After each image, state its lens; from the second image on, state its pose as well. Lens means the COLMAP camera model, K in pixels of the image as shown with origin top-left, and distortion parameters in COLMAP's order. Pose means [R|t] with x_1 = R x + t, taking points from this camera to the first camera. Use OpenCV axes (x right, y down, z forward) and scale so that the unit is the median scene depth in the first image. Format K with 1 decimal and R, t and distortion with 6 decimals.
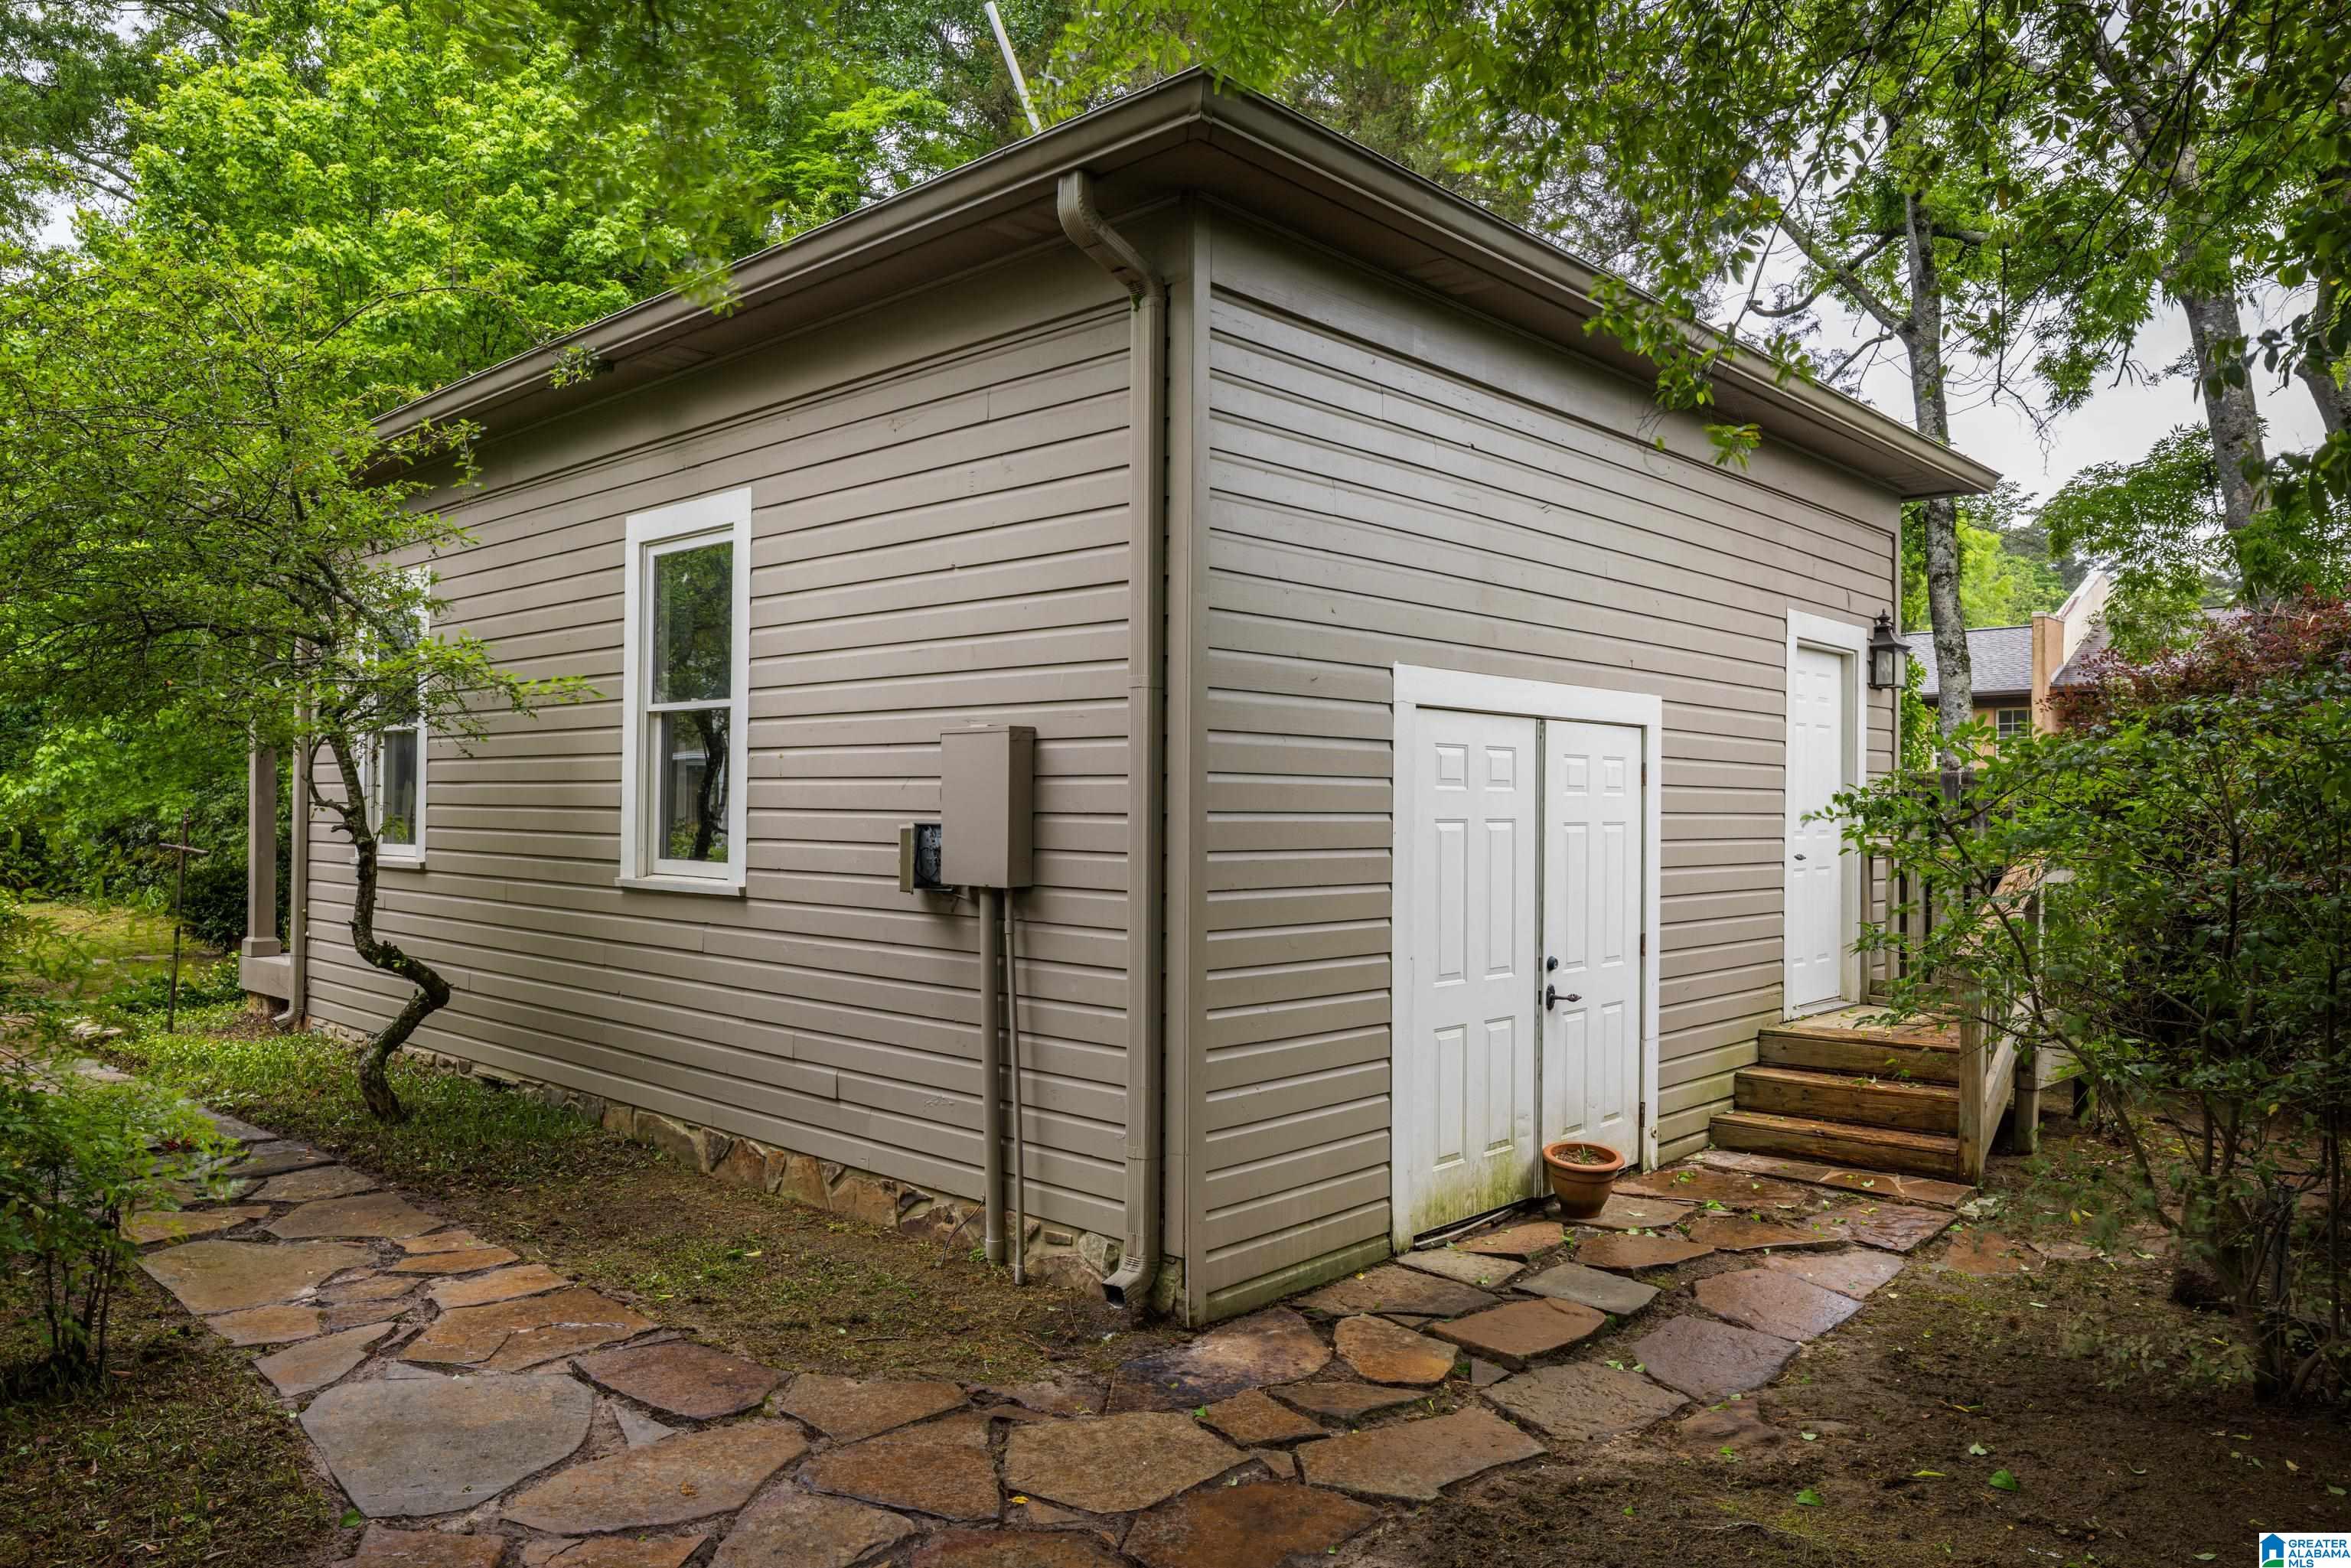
lens RADIAL K [[1589.8, 0, 1171.1], [0, 1589.8, 796.7], [0, 0, 1]] dist [-0.004784, 0.000631]
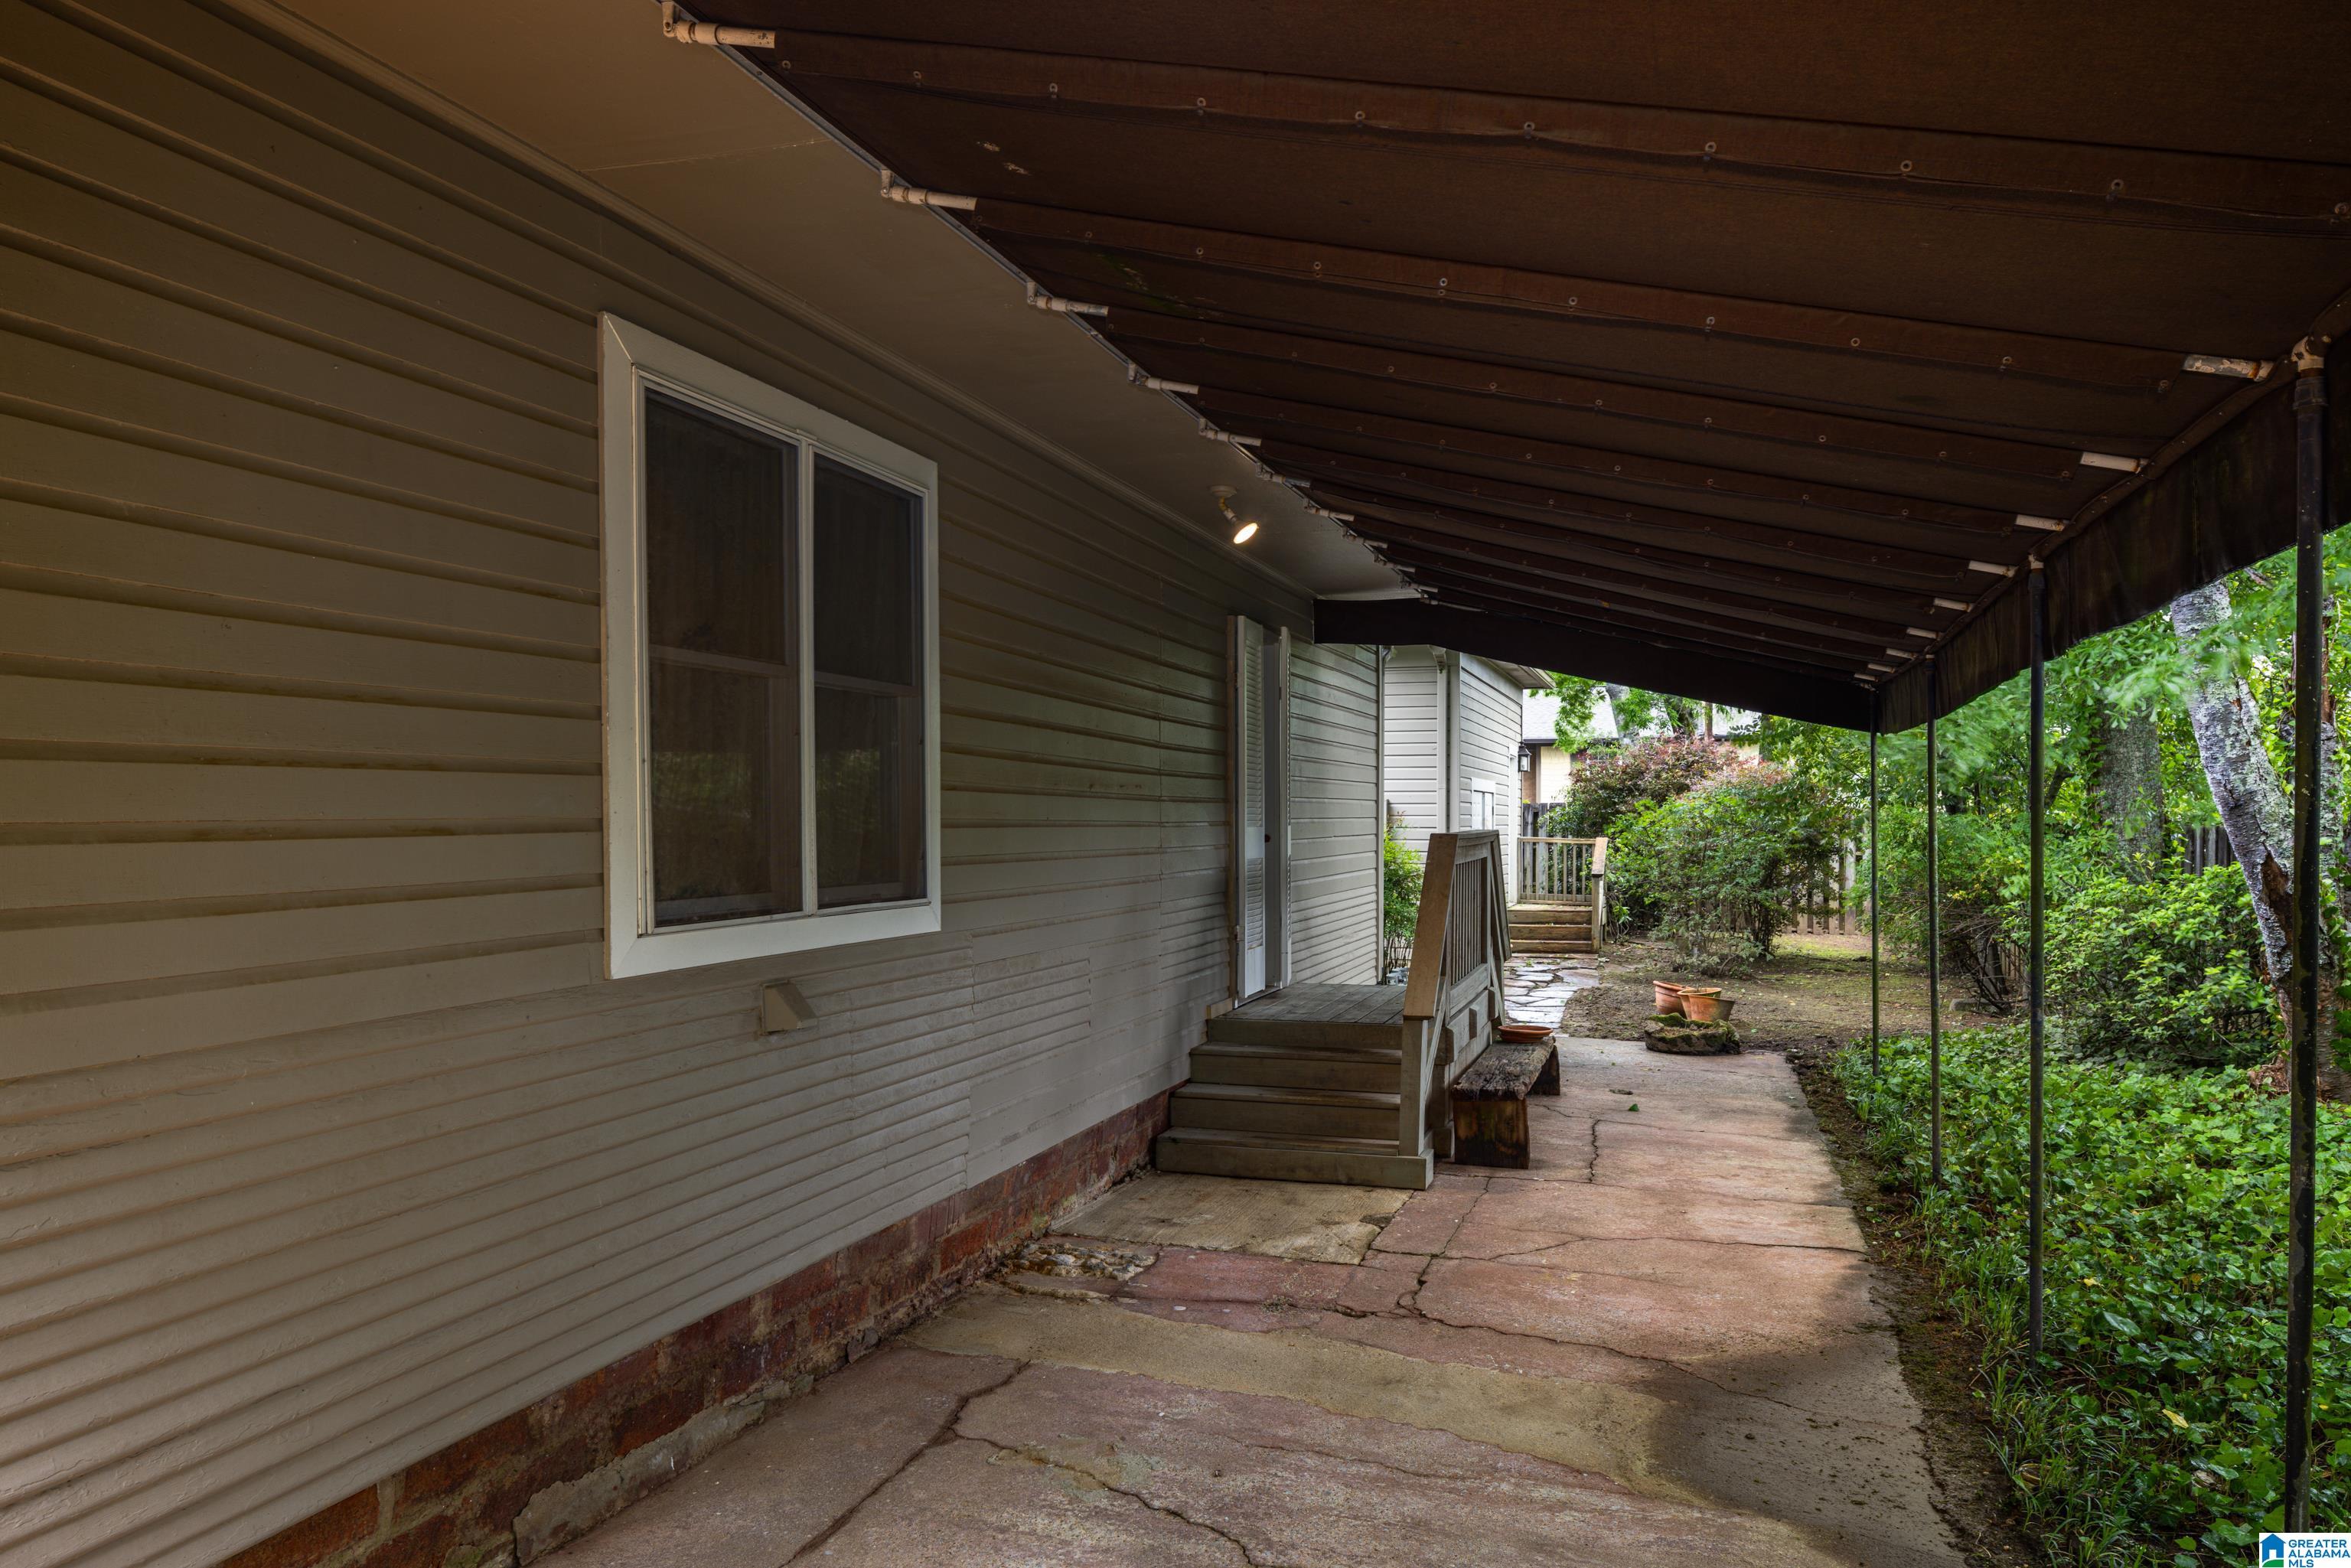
lens RADIAL K [[1622.3, 0, 1177.3], [0, 1622.3, 827.4], [0, 0, 1]] dist [-0.001872, -0.000097]
pose [[0.900857, -0.011528, 0.433964, -1.523528], [0.005747, 0.999876, 0.014632, -0.031875], [-0.434079, -0.010687, 0.900812, -1.374526]]
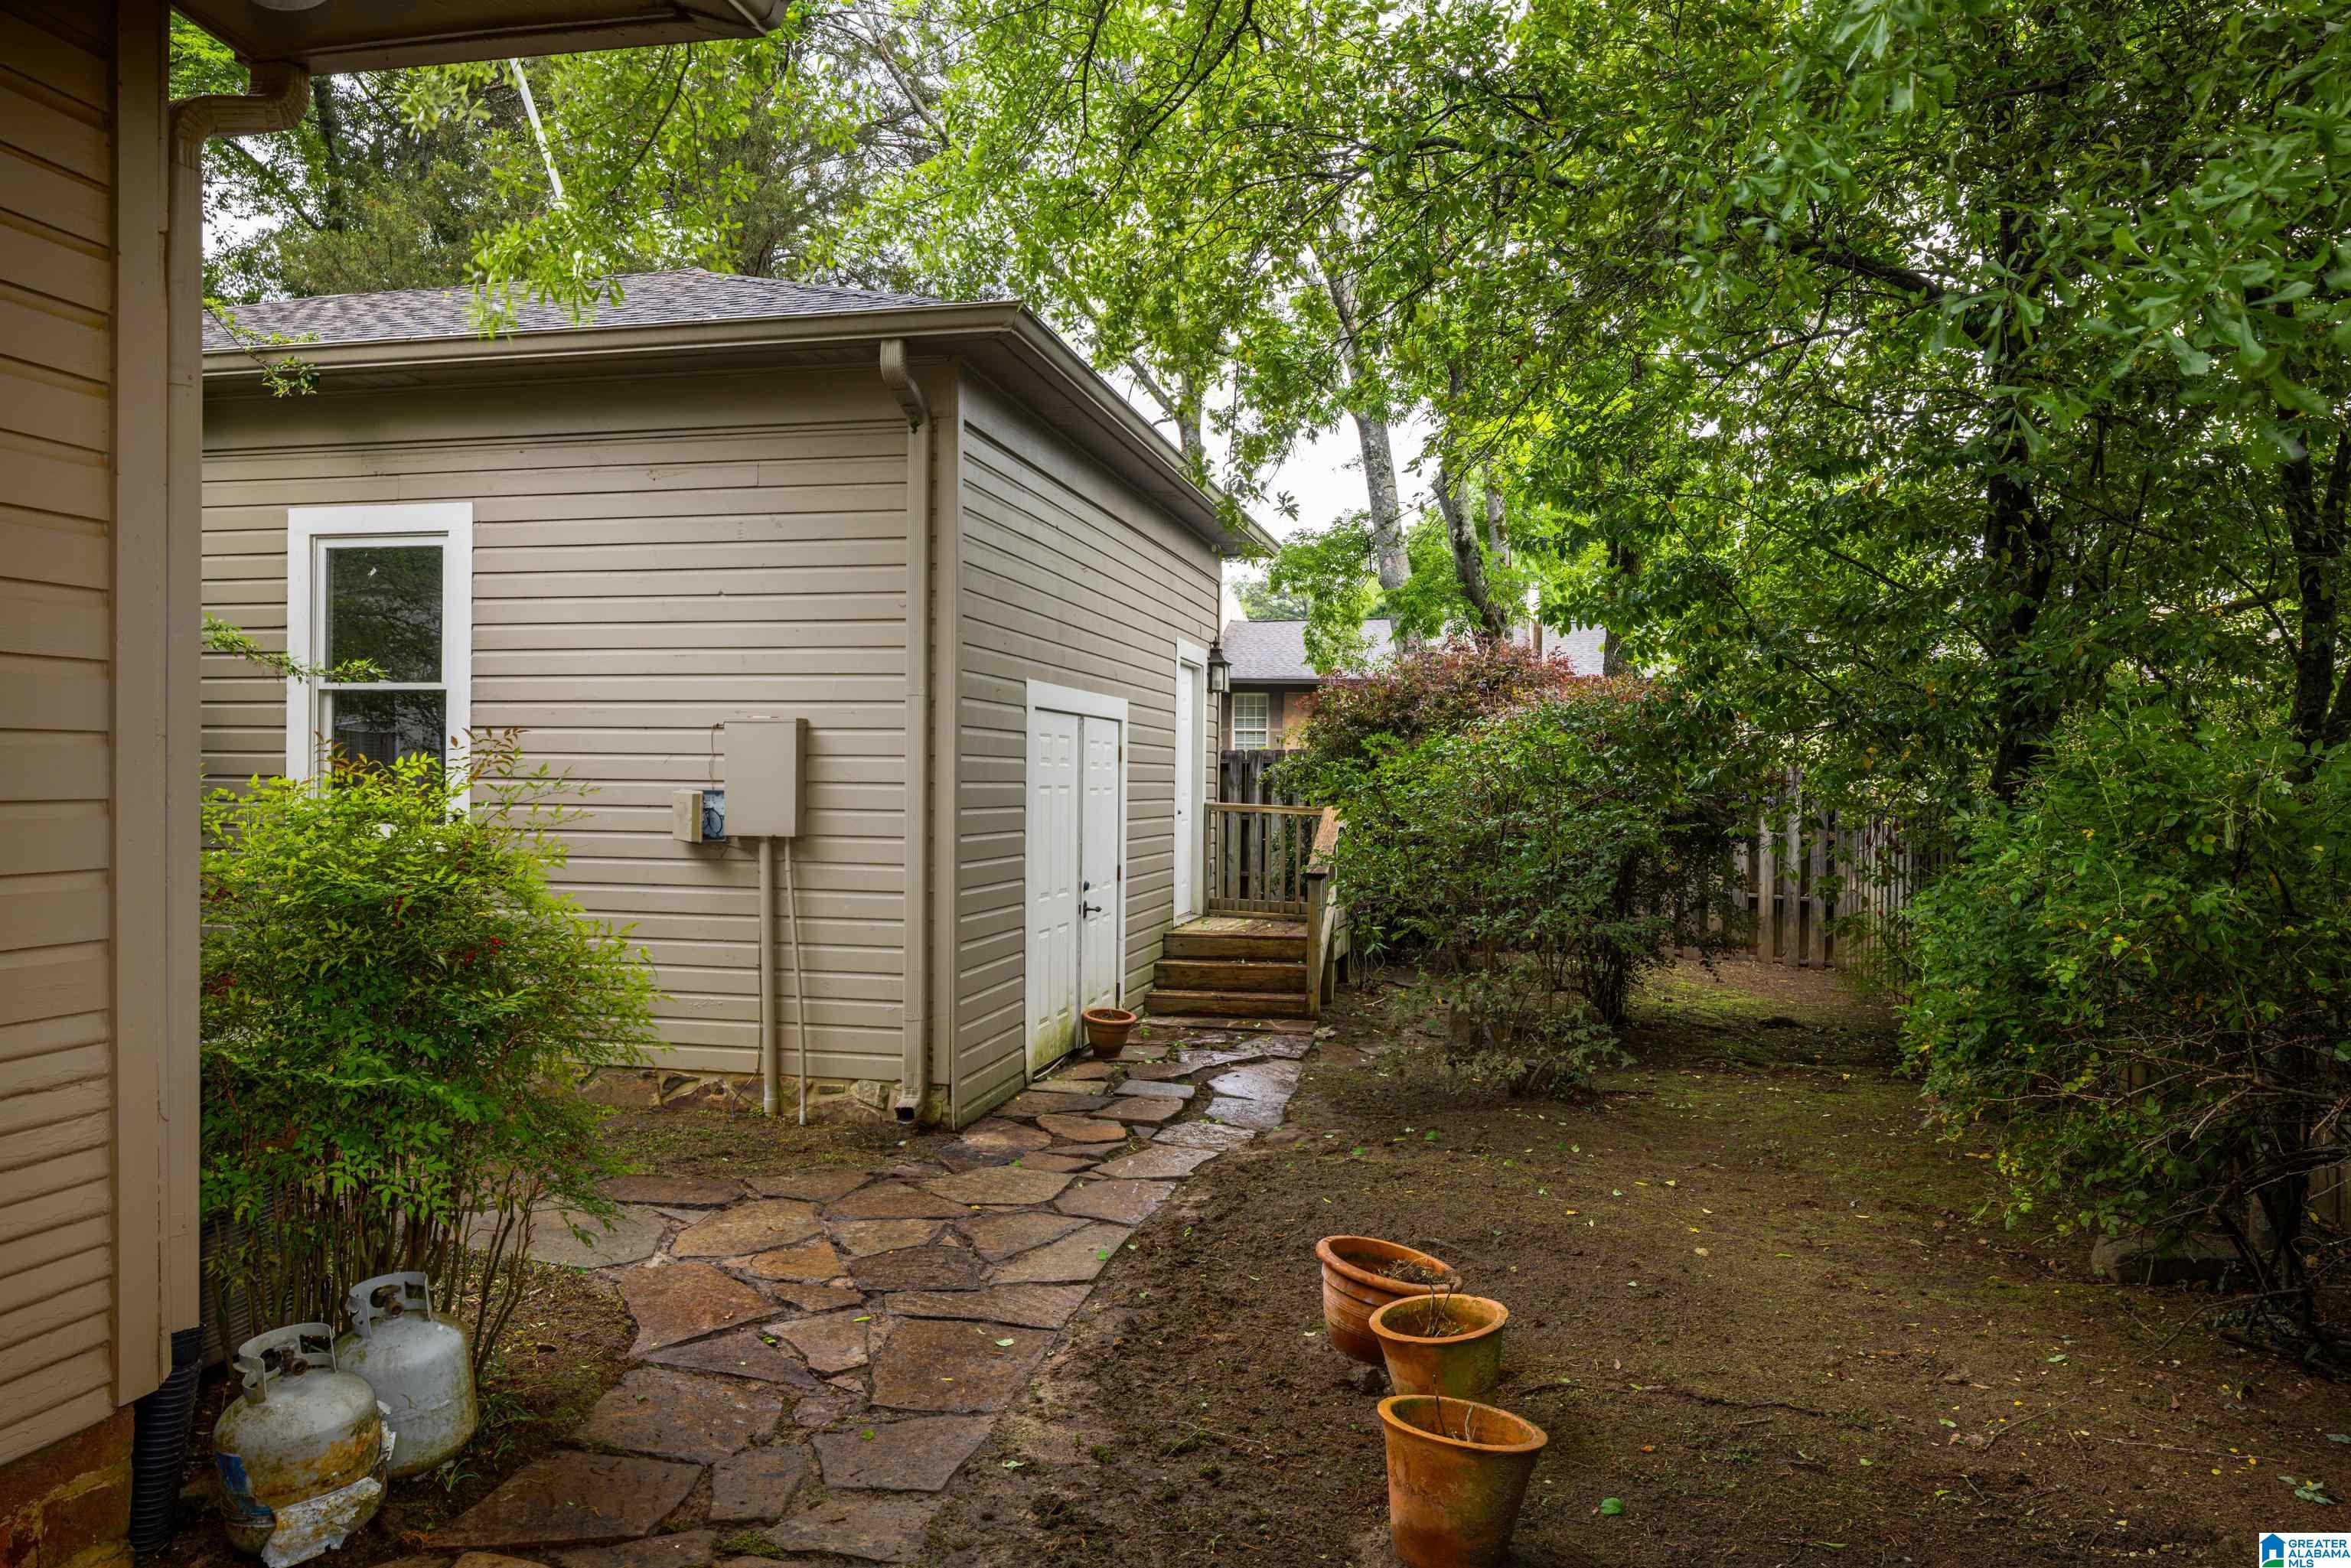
lens RADIAL K [[1589.2, 0, 1175.5], [0, 1589.2, 784.0], [0, 0, 1]] dist [0.004251, 0.000552]
pose [[0.860849, -0.001000, 0.508860, -0.429207], [-0.006125, 0.999905, 0.012328, -0.005610], [-0.508824, -0.013729, 0.860761, -0.283721]]
